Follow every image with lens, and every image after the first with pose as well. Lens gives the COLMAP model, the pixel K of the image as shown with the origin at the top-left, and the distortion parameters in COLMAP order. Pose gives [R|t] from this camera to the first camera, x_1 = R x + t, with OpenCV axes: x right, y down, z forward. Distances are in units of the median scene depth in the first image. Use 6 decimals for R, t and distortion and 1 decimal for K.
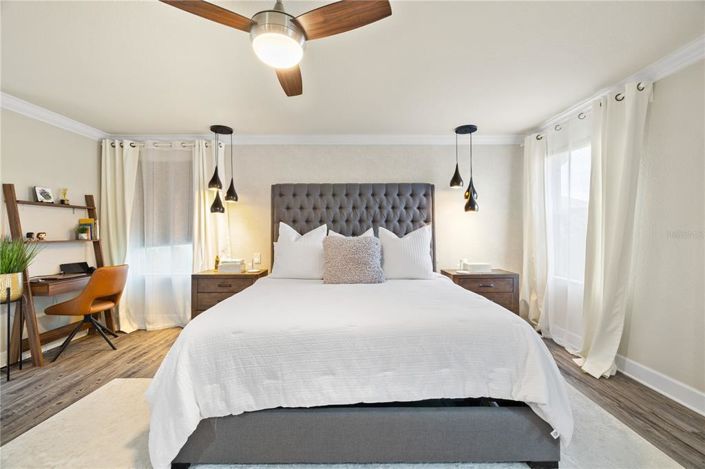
lens RADIAL K [[295.0, 0, 354.0], [0, 295.0, 233.7], [0, 0, 1]] dist [0.000075, 0.000381]
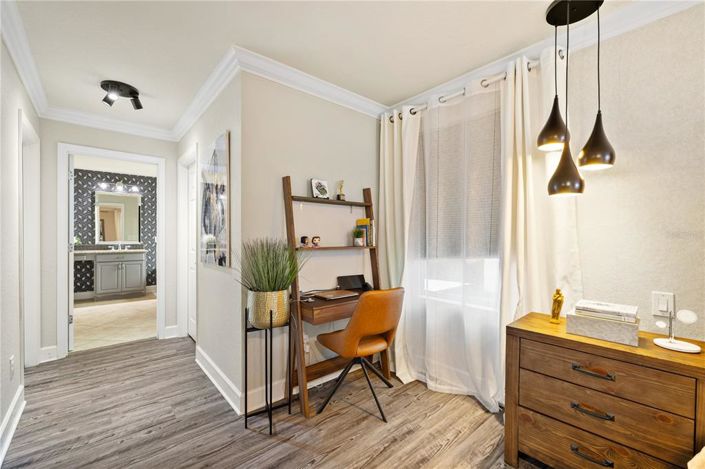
lens RADIAL K [[295.0, 0, 354.0], [0, 295.0, 233.7], [0, 0, 1]] dist [0.000075, 0.000381]
pose [[0.649964, -0.000216, -0.759965, -0.337506], [-0.011076, 0.999891, -0.009757, -0.004285], [0.759885, 0.014759, 0.649890, 0.483150]]
